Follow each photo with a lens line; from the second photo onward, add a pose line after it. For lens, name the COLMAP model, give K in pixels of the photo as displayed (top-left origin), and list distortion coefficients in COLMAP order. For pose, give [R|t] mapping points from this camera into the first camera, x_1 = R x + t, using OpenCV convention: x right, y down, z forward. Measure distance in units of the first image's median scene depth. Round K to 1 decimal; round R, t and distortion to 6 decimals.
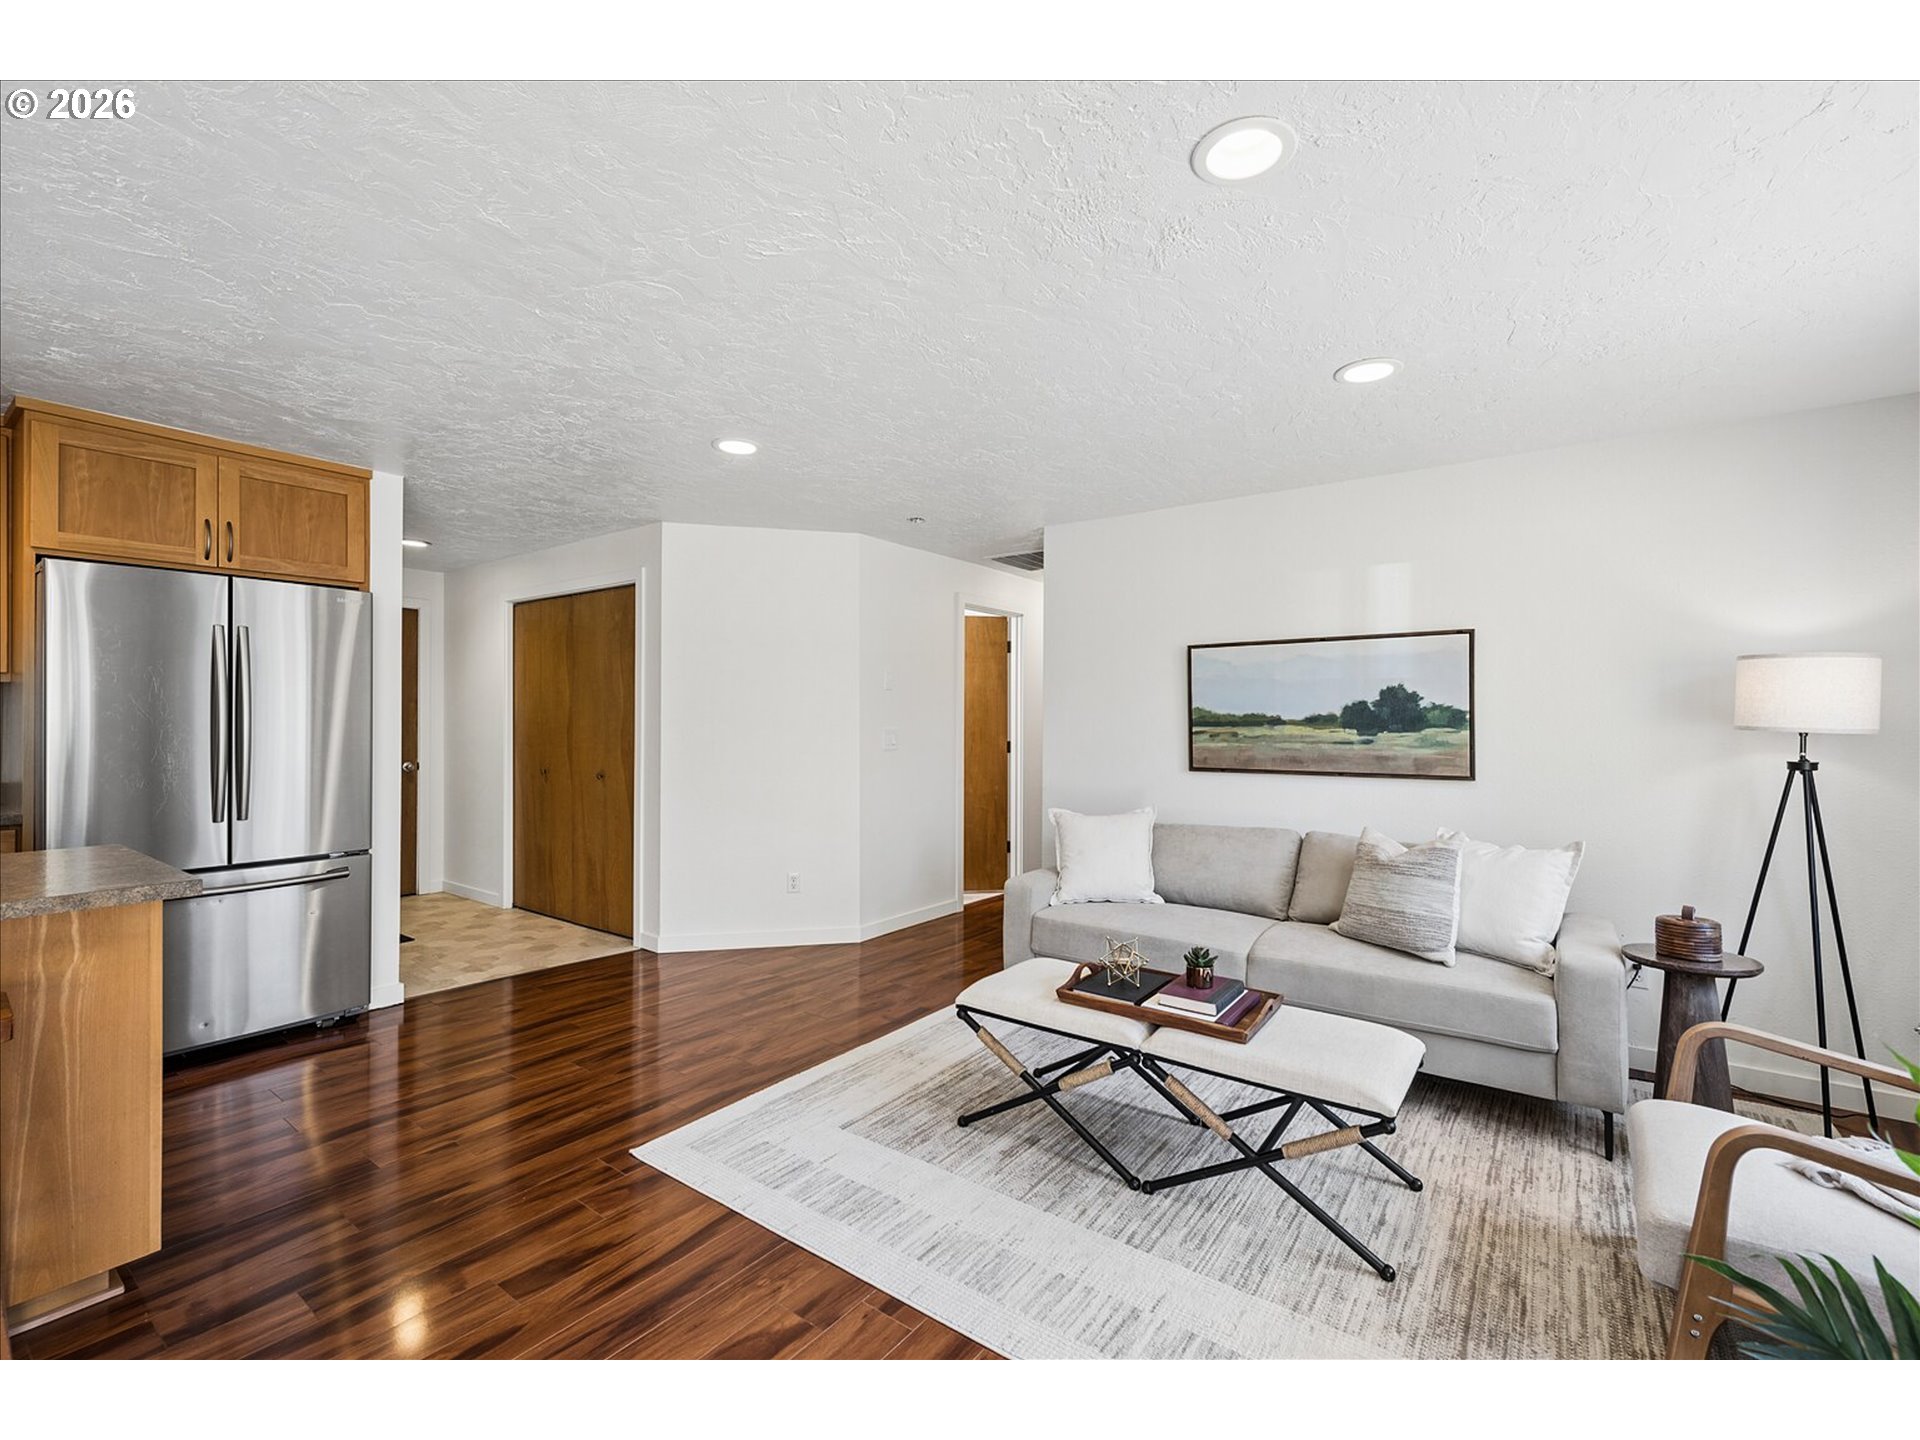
lens RADIAL K [[816.3, 0, 984.6], [0, 816.3, 717.5], [0, 0, 1]] dist [-0.005084, -0.000160]
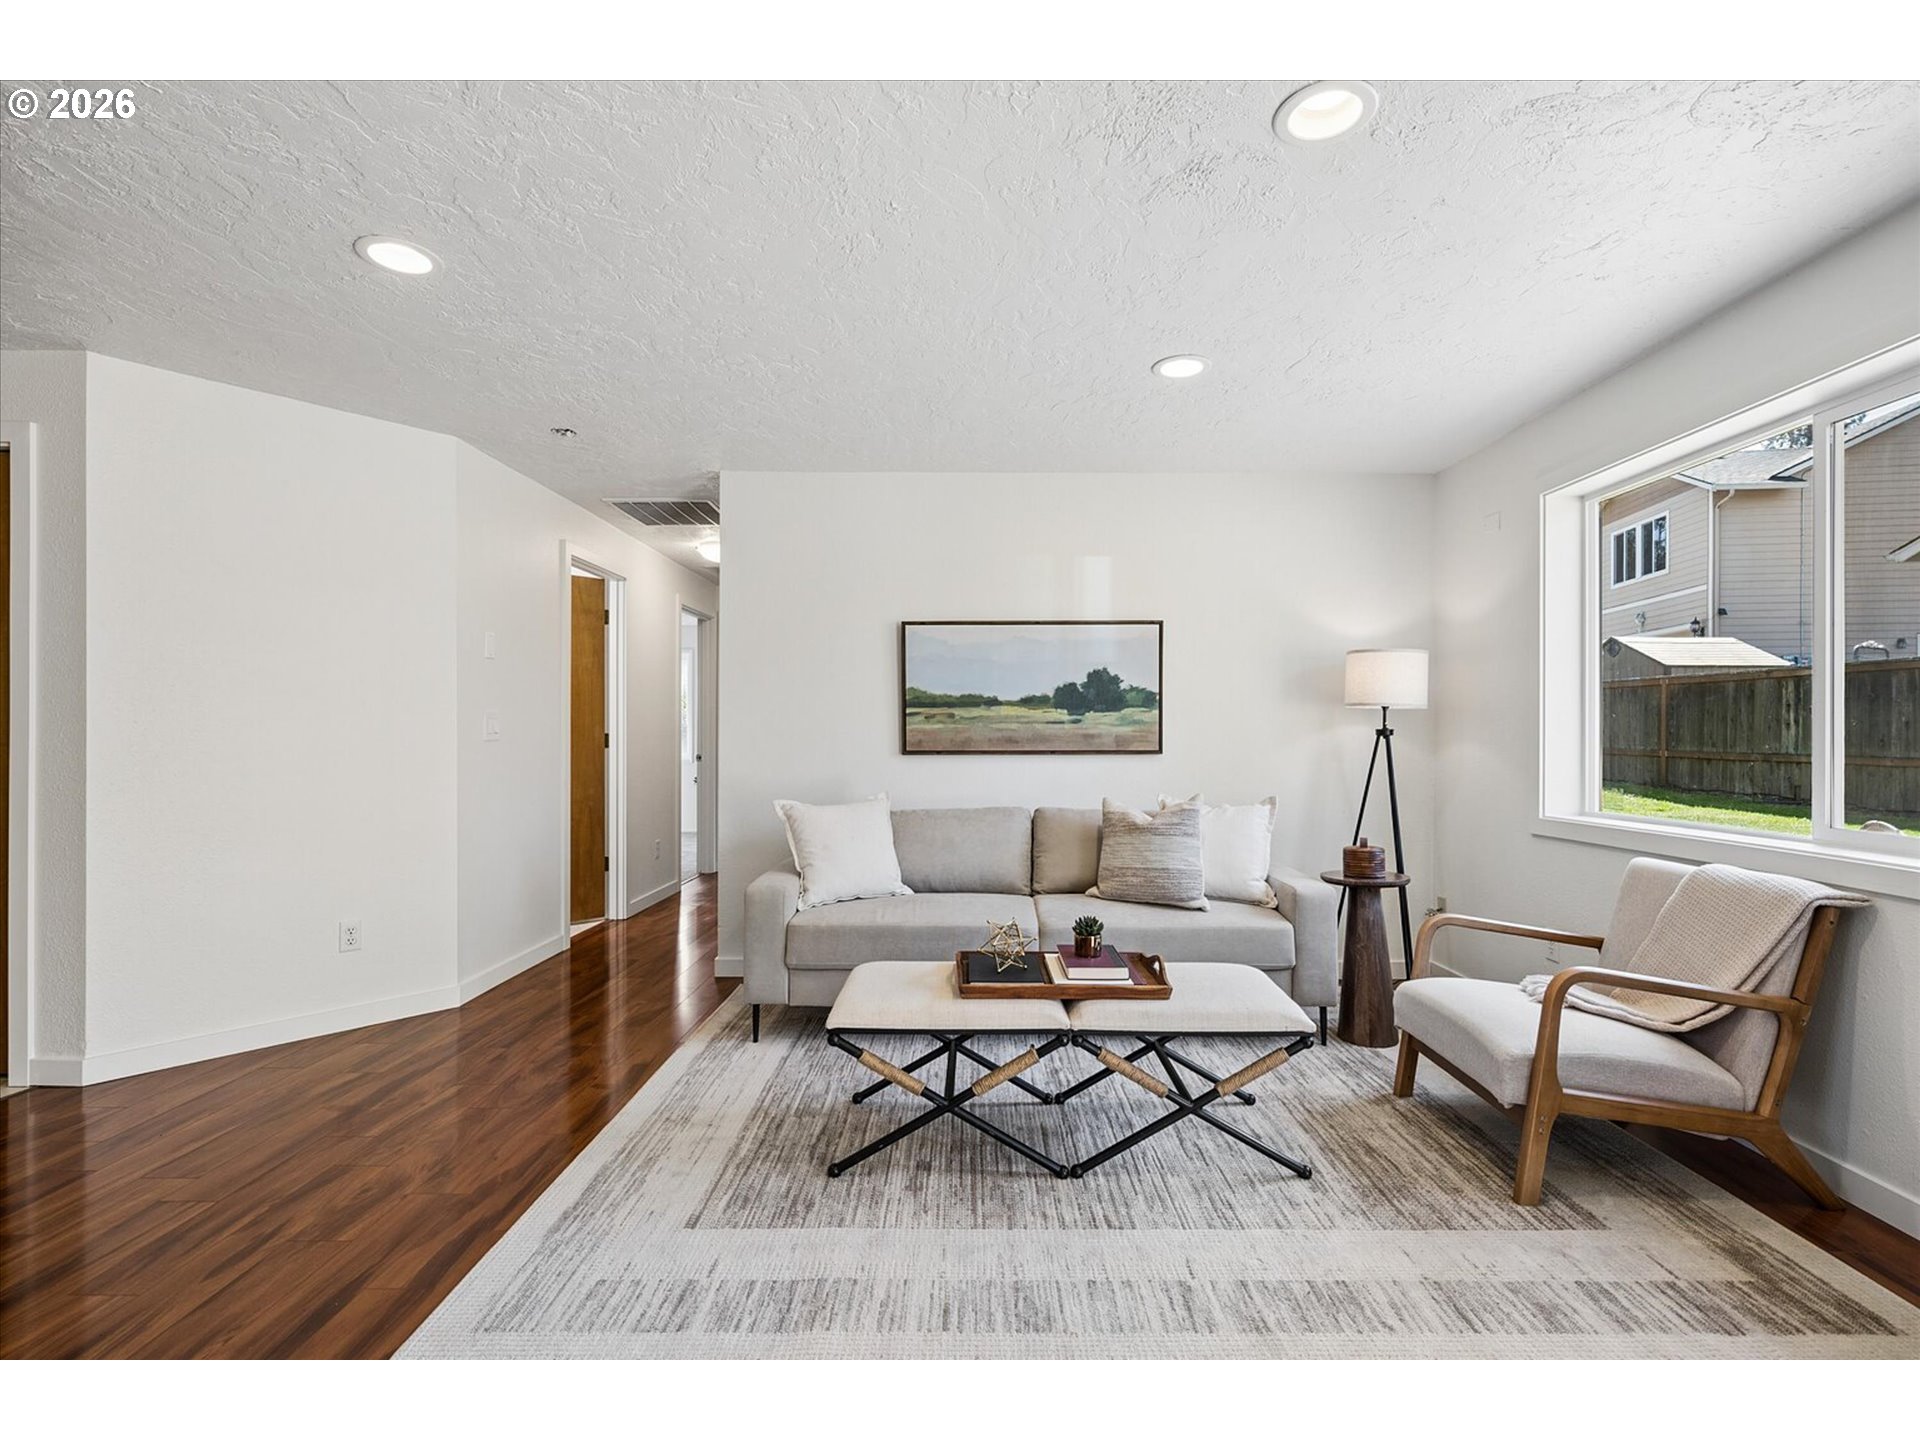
lens RADIAL K [[867.0, 0, 968.5], [0, 867.0, 731.5], [0, 0, 1]] dist [-0.002539, 0.001874]
pose [[0.816154, -0.003783, 0.577823, -0.312002], [-0.000824, 0.999970, 0.007710, 0.036068], [-0.577835, -0.006769, 0.816126, 0.161879]]
